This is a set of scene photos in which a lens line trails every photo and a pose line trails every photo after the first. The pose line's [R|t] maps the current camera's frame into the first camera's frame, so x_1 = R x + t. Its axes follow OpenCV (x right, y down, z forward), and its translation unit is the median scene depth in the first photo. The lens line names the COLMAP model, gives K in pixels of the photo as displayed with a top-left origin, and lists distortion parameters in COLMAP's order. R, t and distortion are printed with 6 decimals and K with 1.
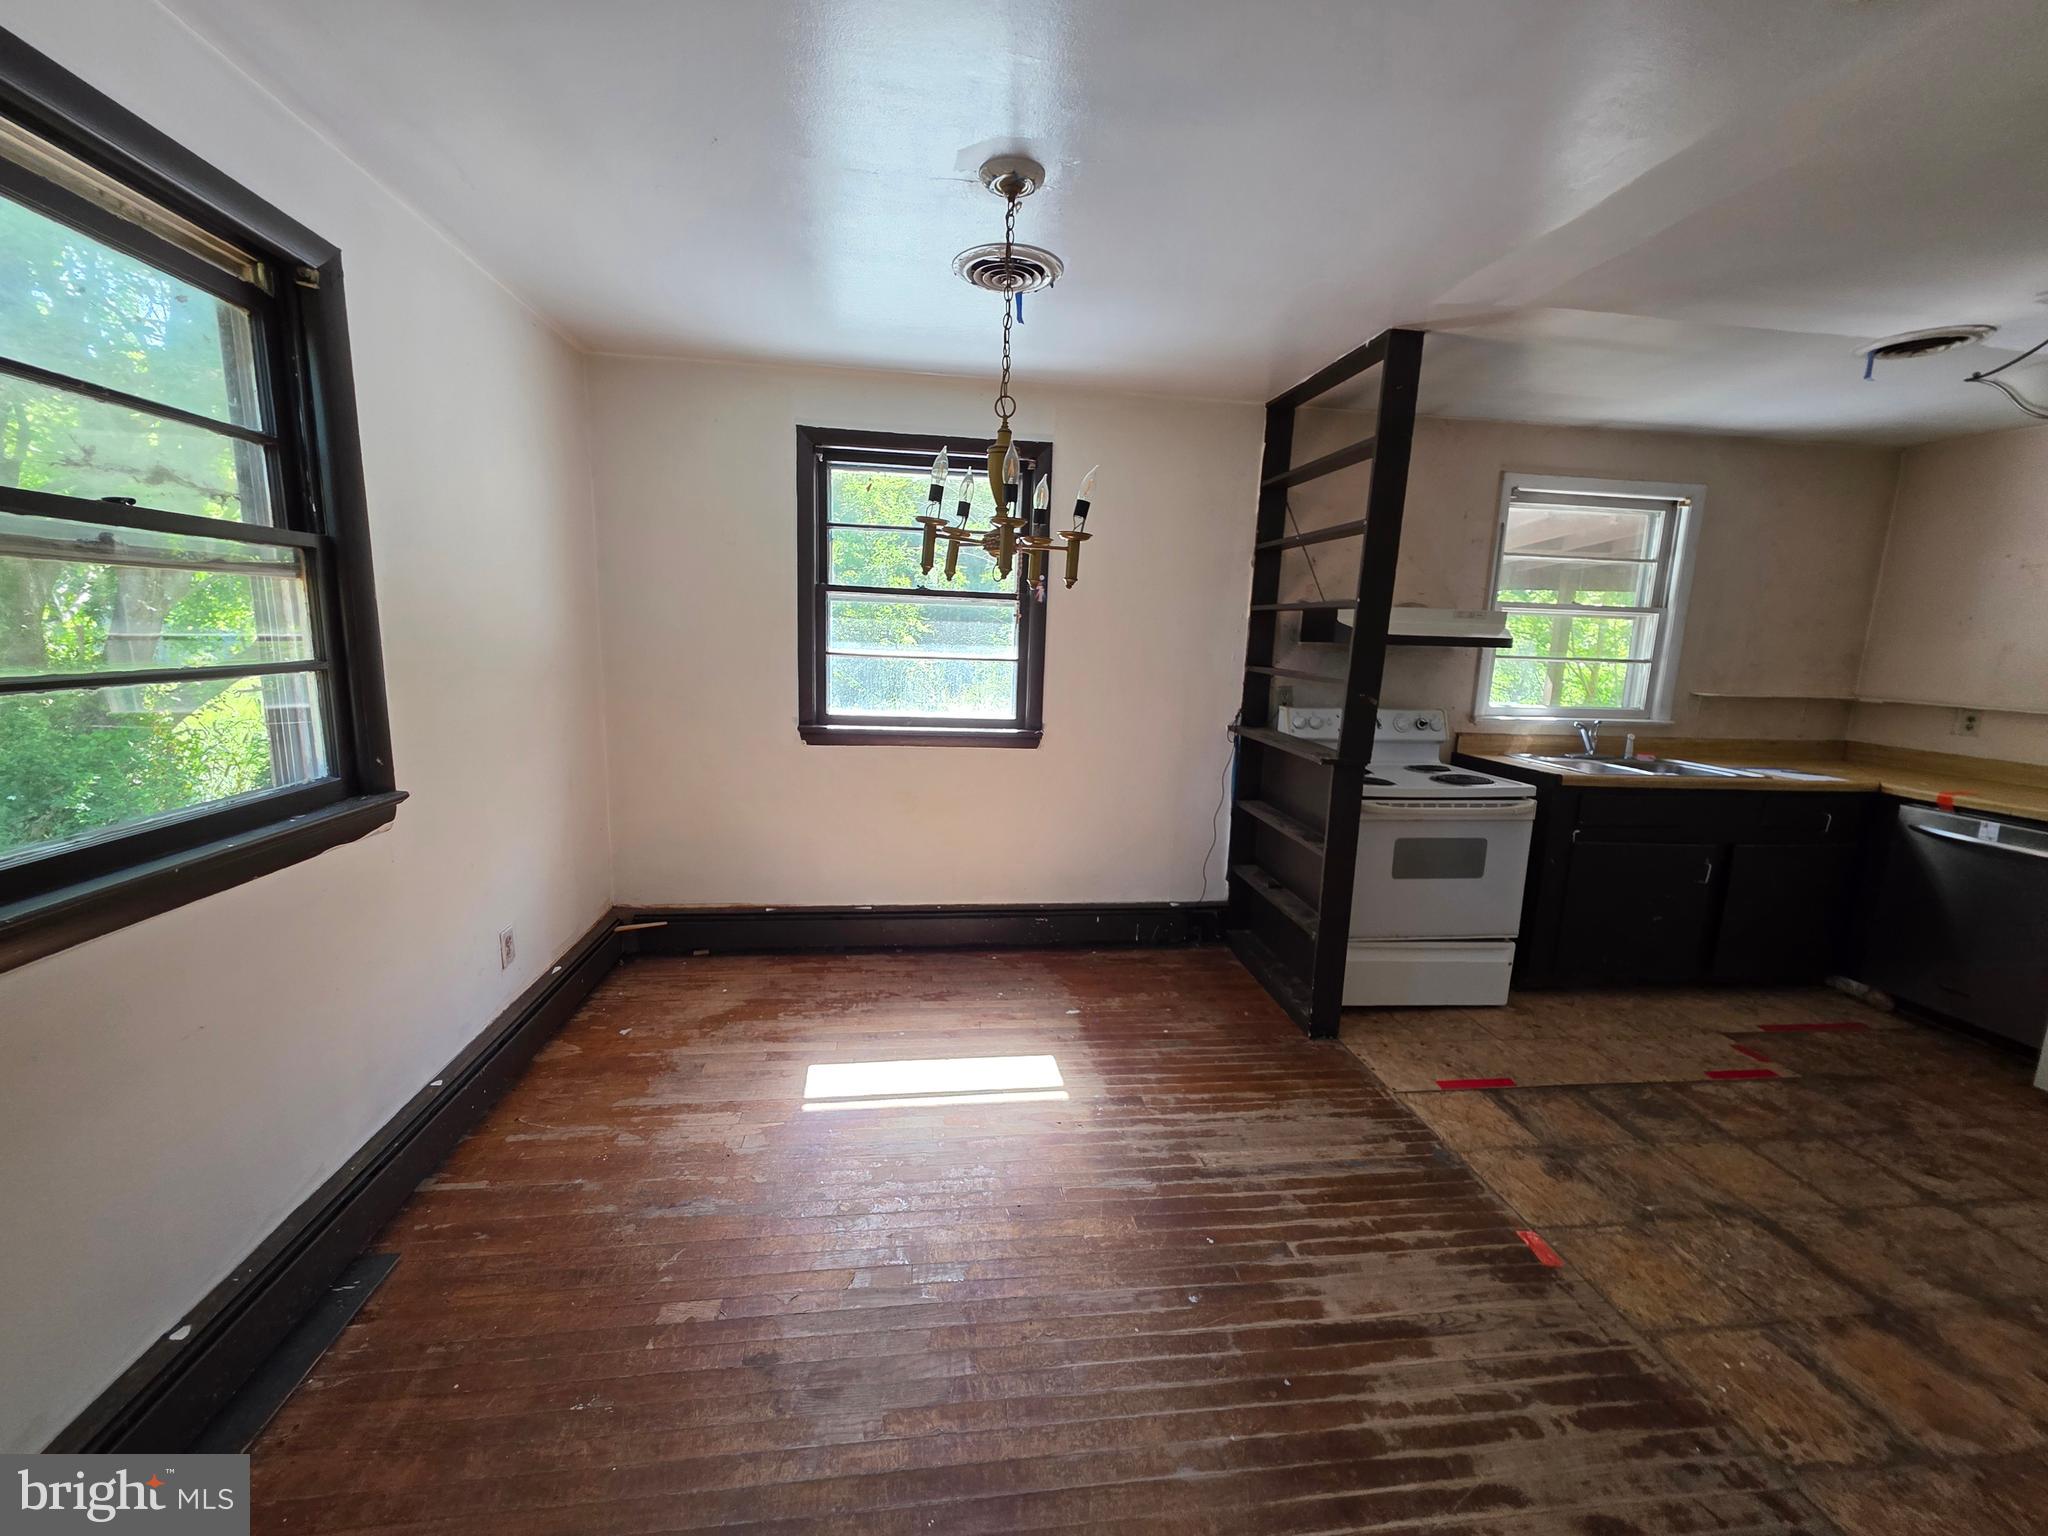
lens RADIAL K [[816.5, 0, 1021.8], [0, 816.5, 765.6], [0, 0, 1]] dist [0.004394, -0.001145]
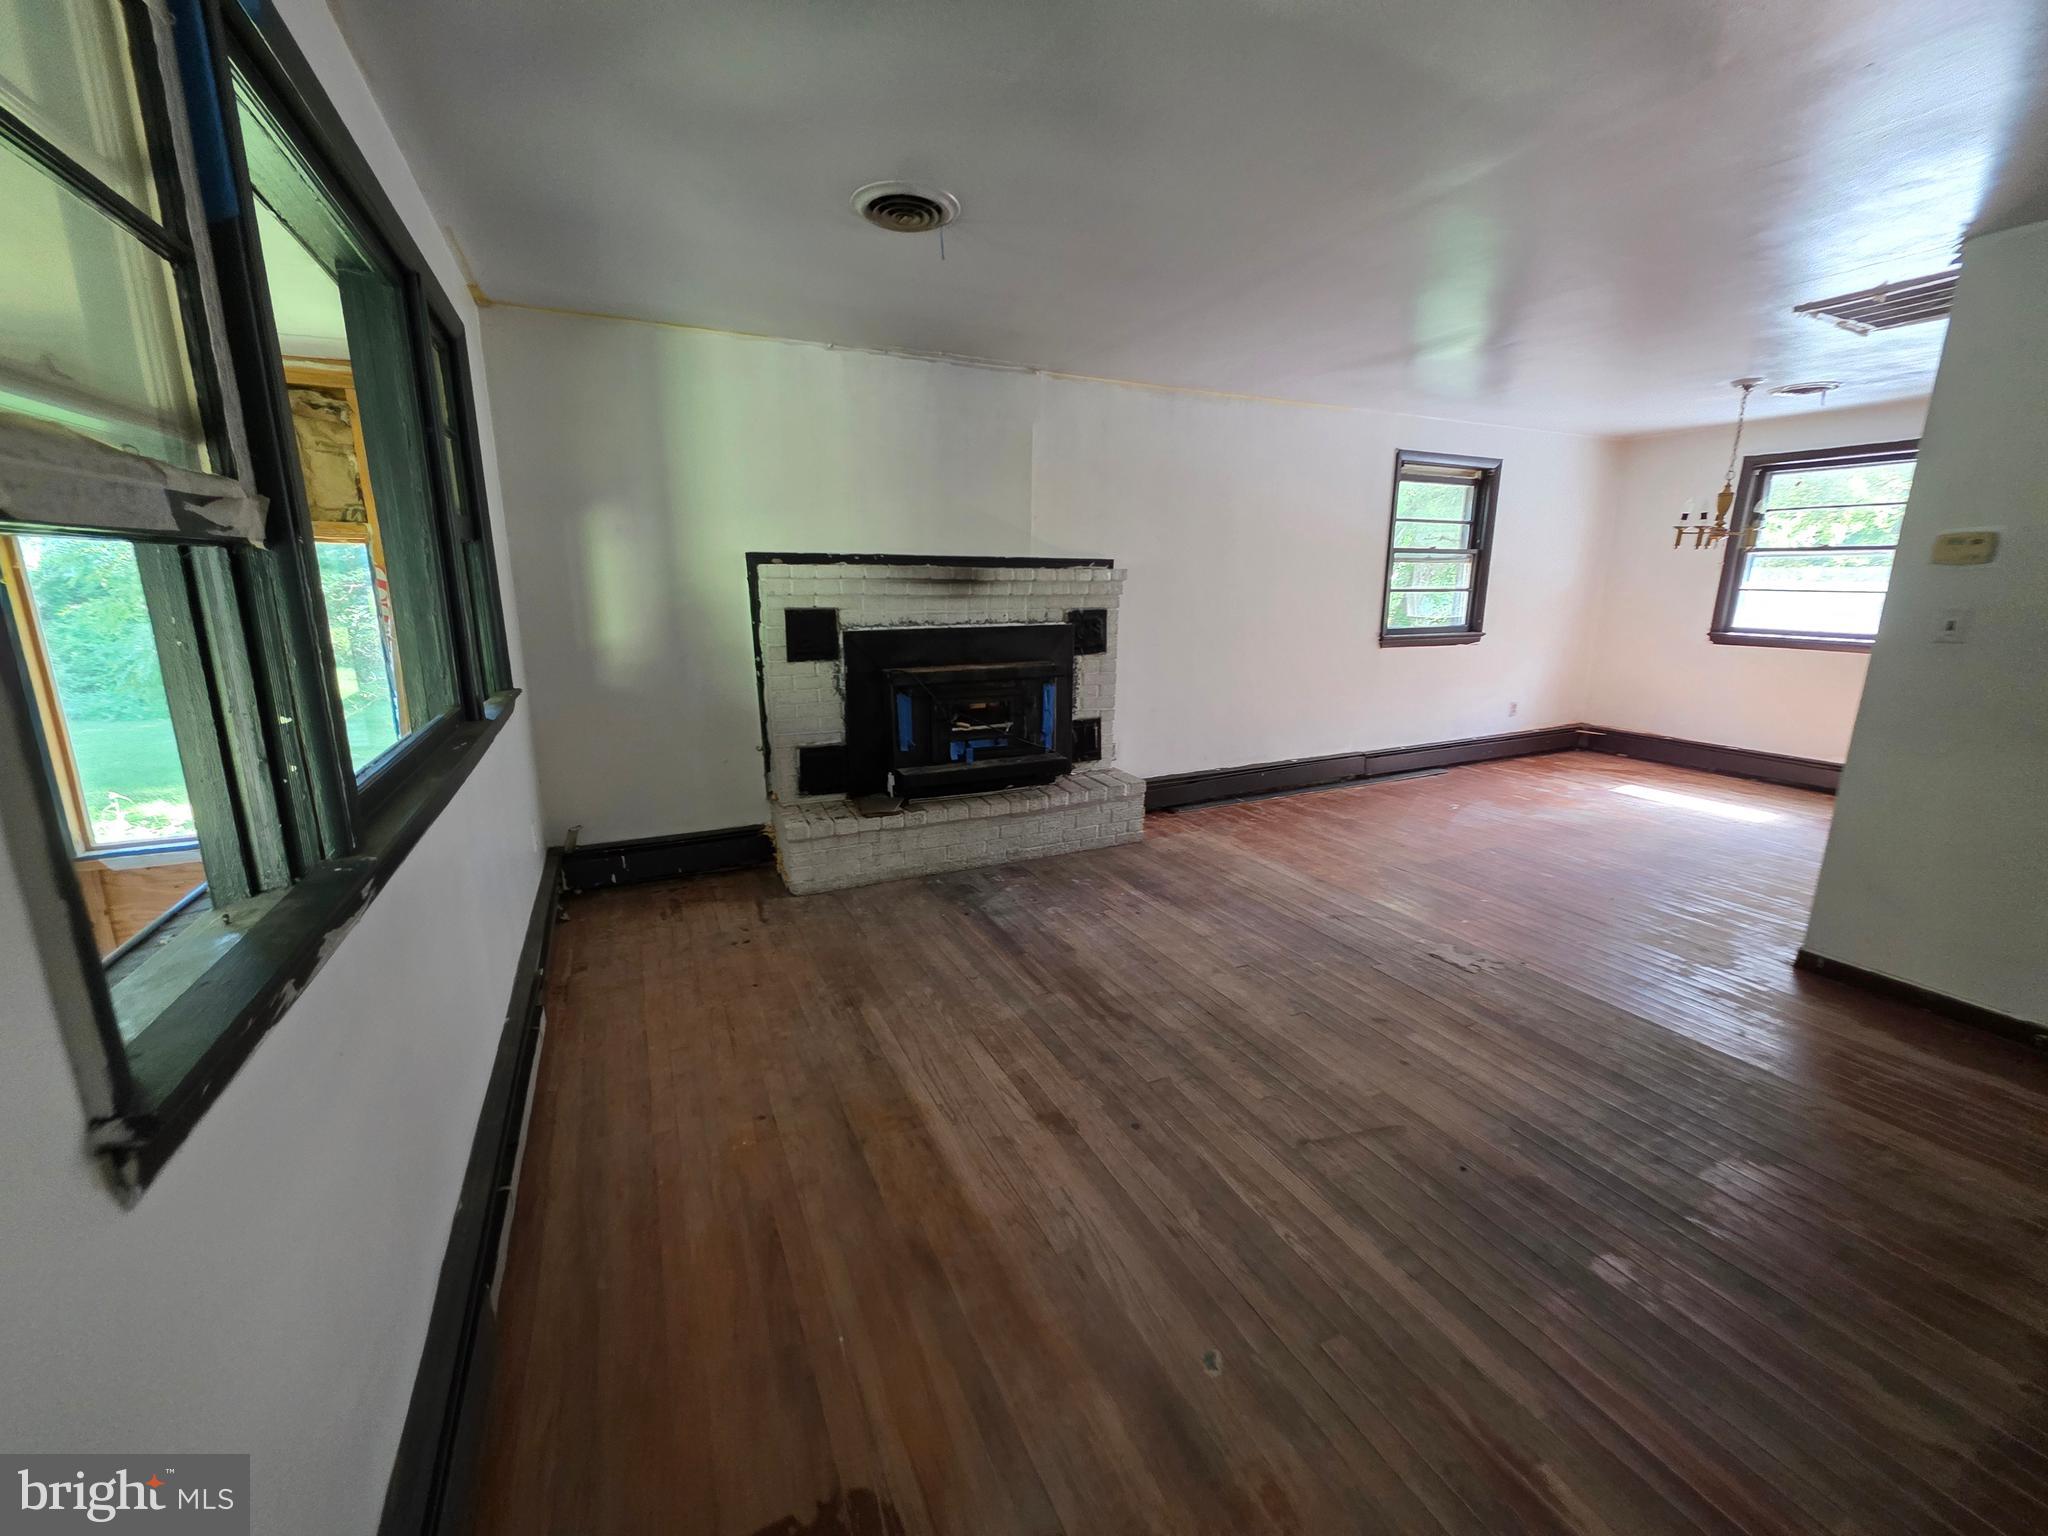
lens RADIAL K [[816.5, 0, 1023.0], [0, 816.5, 765.6], [0, 0, 1]] dist [0.004394, -0.001145]
pose [[0.314679, 0.184042, -0.931185, 1.785232], [-0.145280, 0.978803, 0.144359, 0.358546], [0.938014, 0.089856, 0.334746, -1.735044]]
